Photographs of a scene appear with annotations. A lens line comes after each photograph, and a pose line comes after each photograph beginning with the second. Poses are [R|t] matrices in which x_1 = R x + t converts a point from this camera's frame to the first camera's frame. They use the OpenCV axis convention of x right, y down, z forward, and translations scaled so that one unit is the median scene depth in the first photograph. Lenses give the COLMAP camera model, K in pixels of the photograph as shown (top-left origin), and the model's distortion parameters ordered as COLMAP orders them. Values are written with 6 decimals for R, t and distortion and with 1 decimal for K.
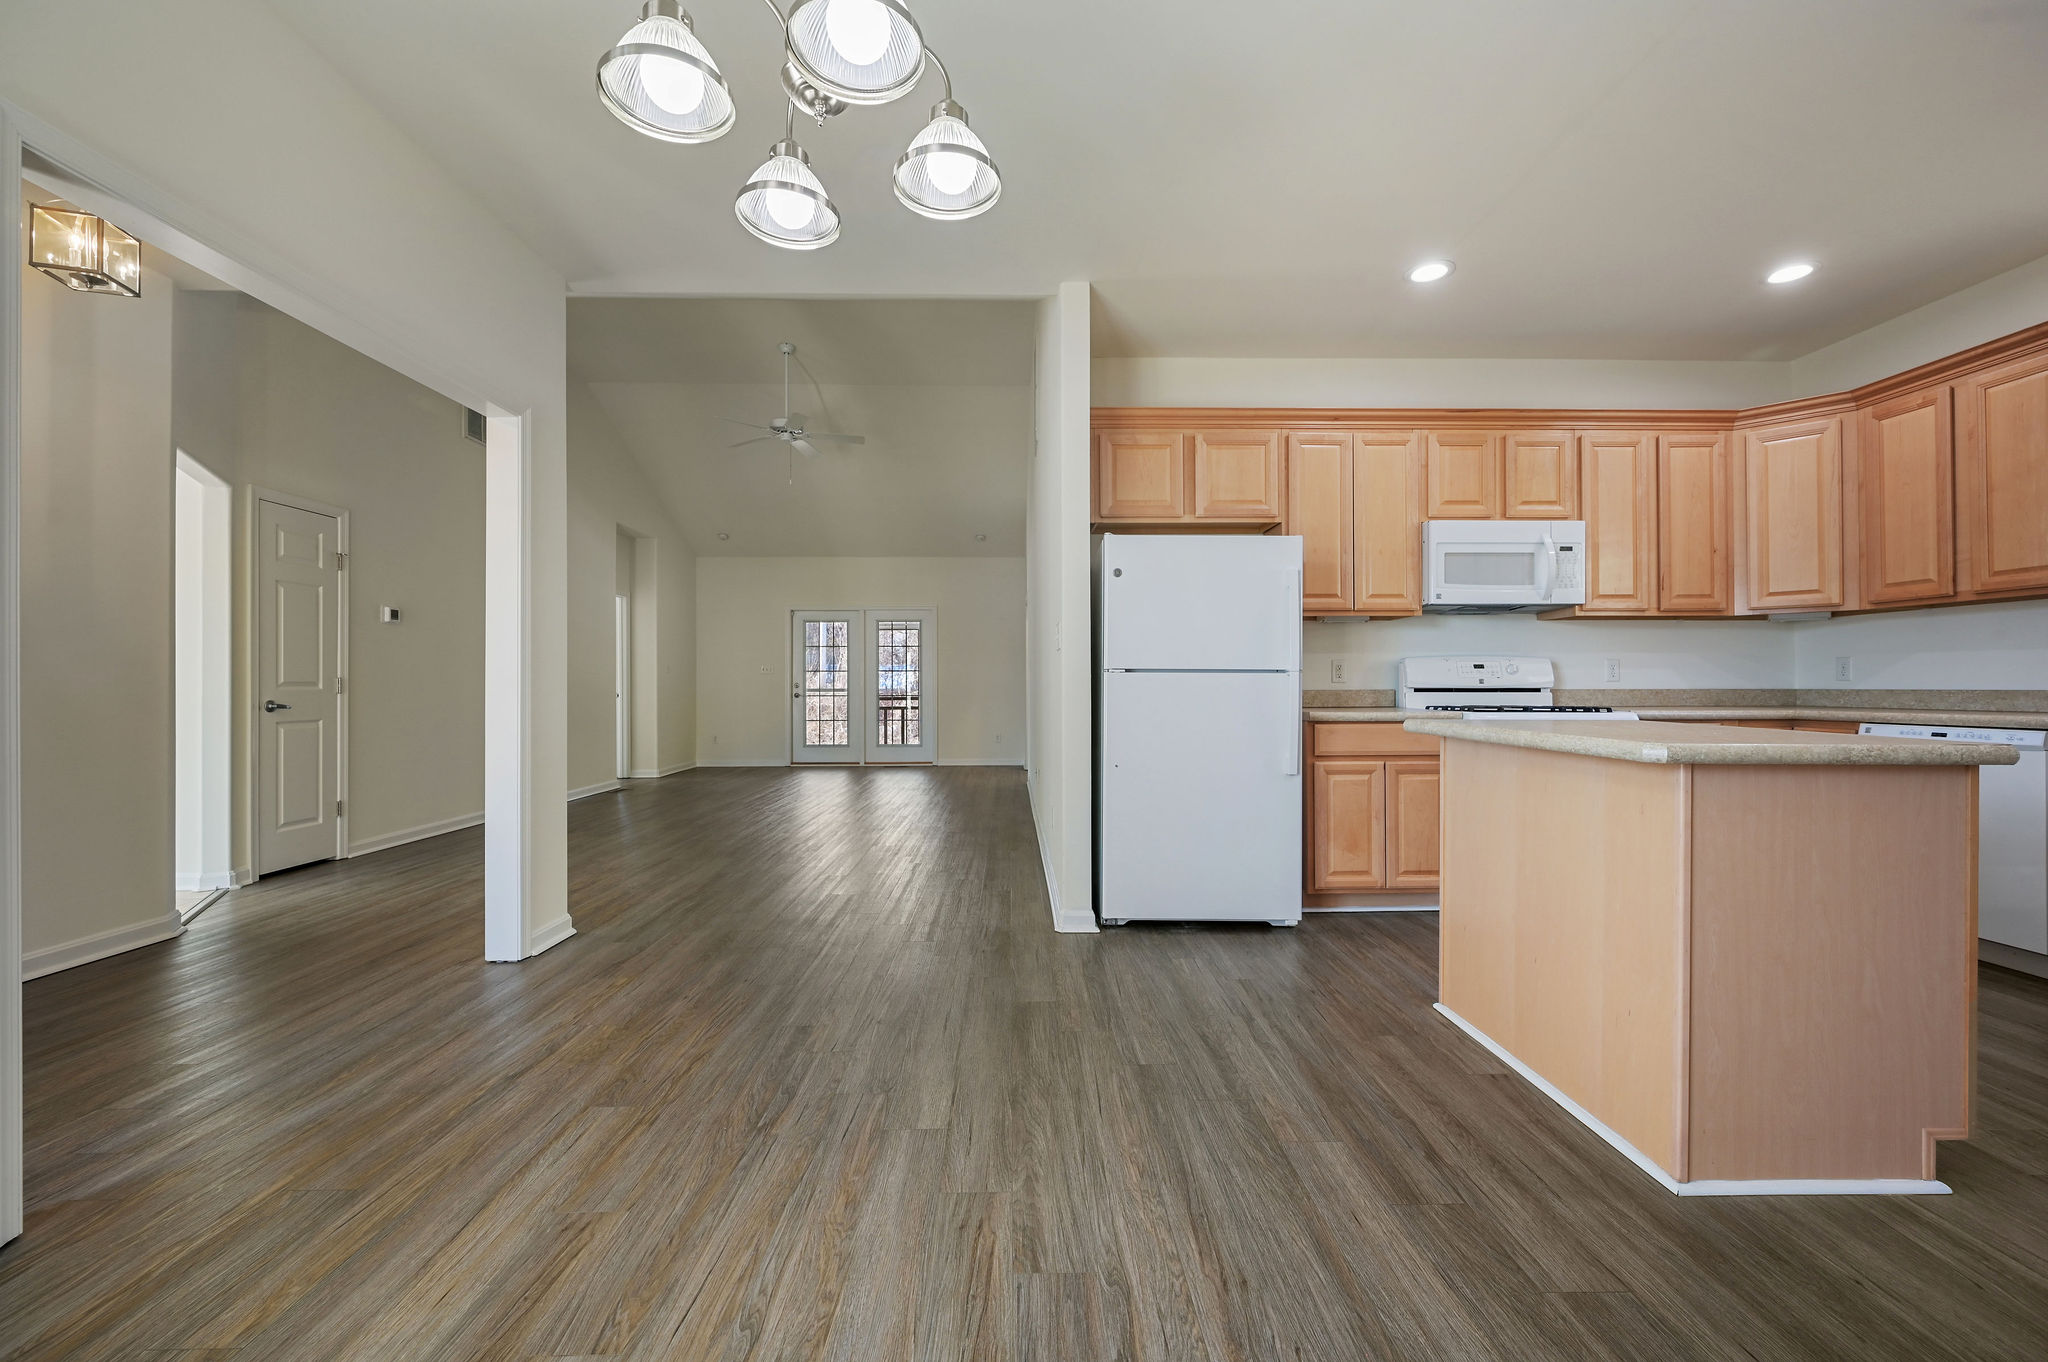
lens RADIAL K [[813.3, 0, 1025.9], [0, 813.3, 672.6], [0, 0, 1]] dist [0.001583, 0.000093]
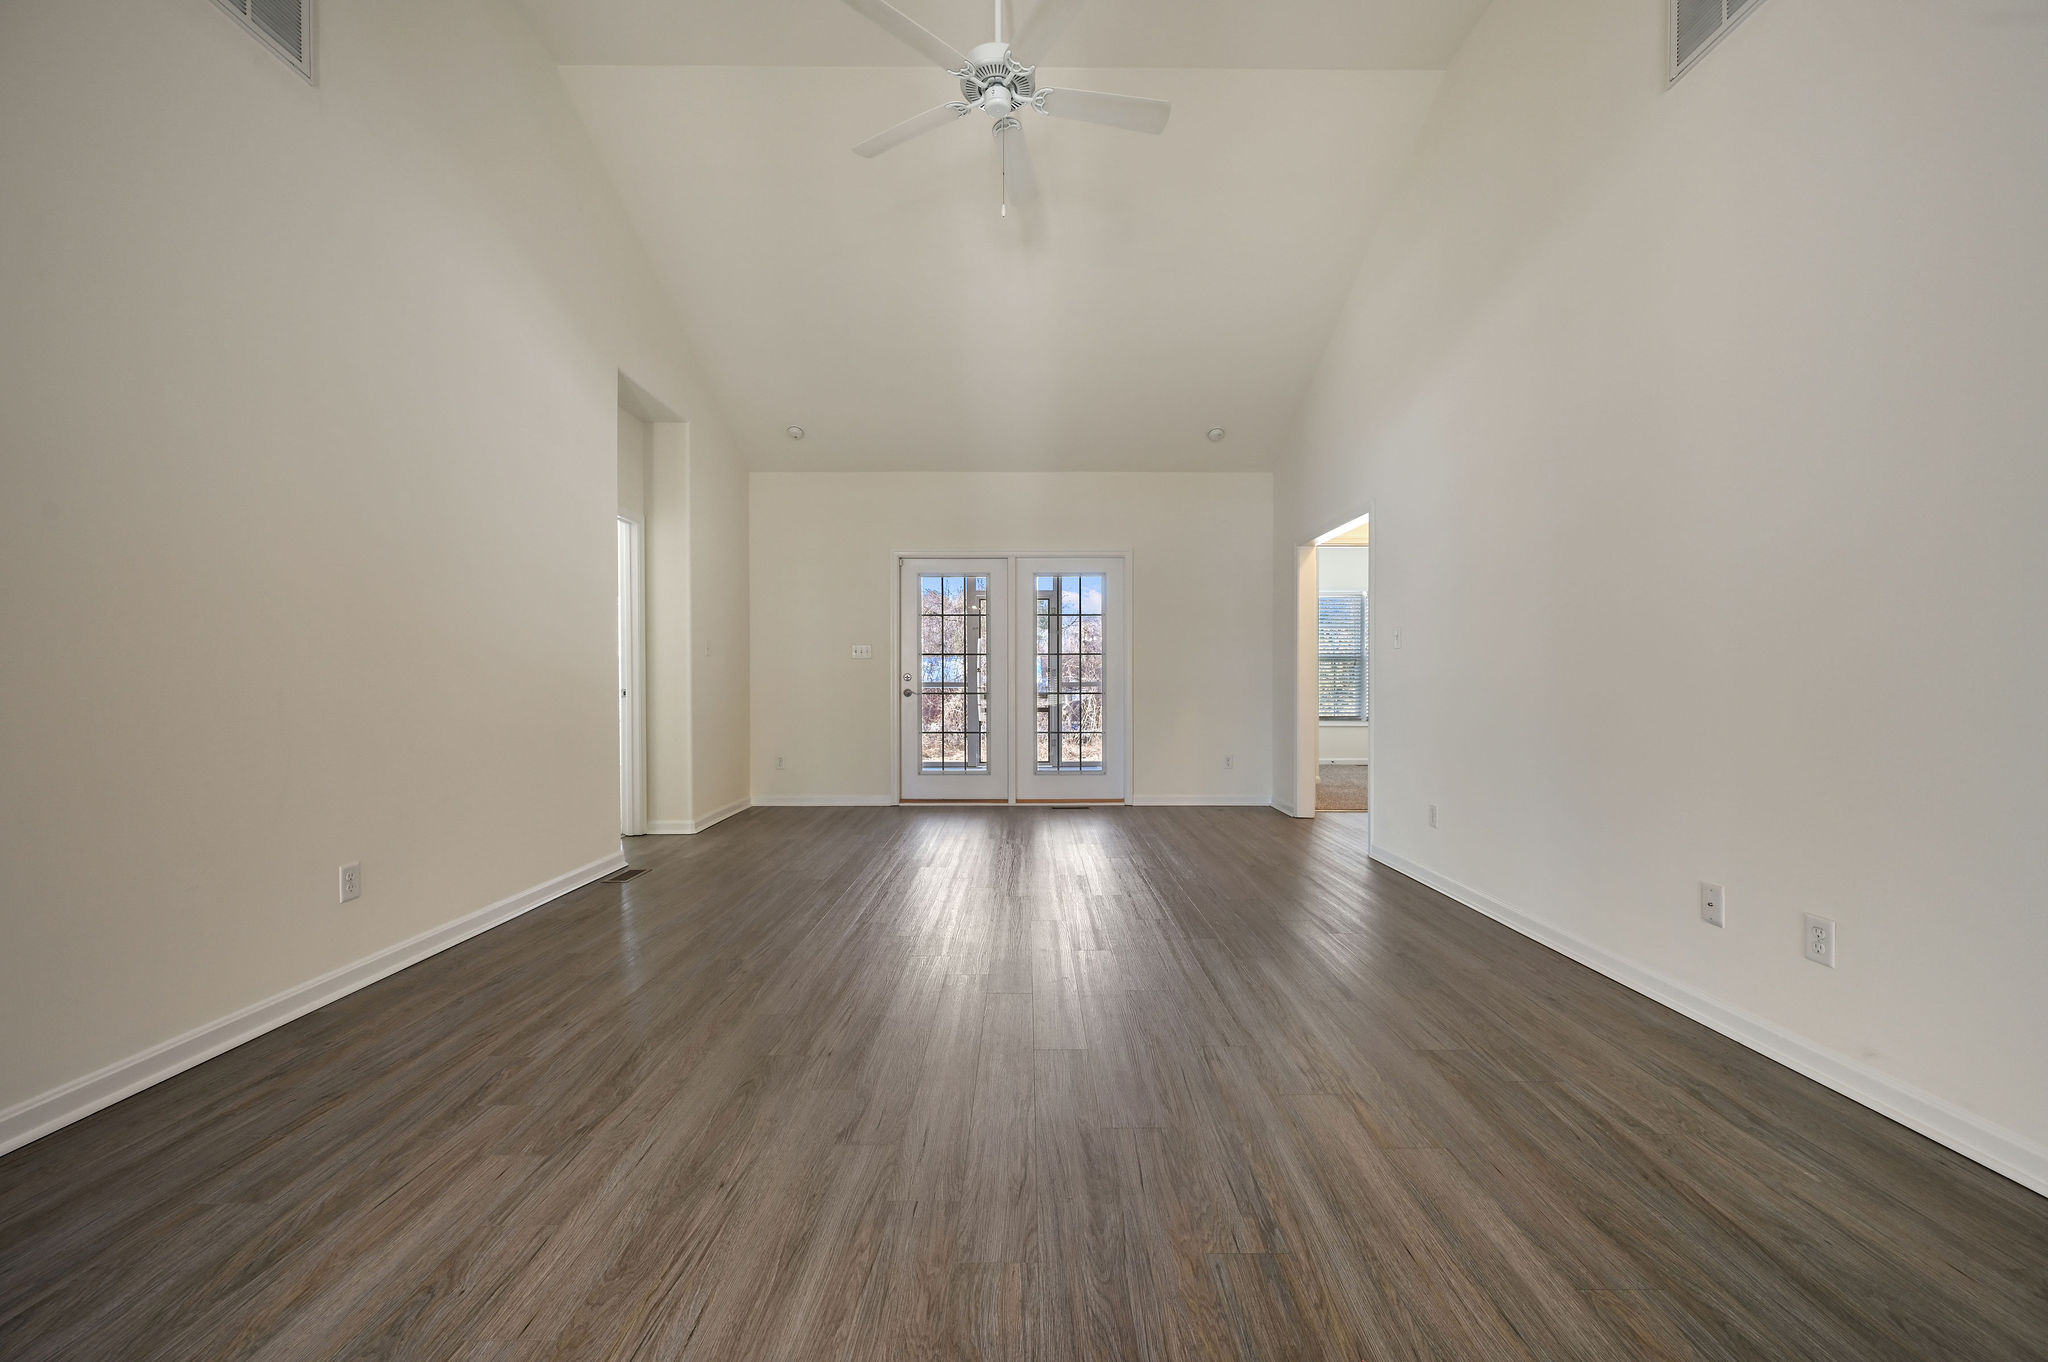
lens RADIAL K [[813.3, 0, 1011.2], [0, 813.3, 695.7], [0, 0, 1]] dist [0.001583, 0.000093]
pose [[0.999561, 0.011669, -0.027251, -0.189335], [-0.010720, 0.999340, 0.034706, 0.008022], [0.027638, -0.034398, 0.999026, 0.386449]]
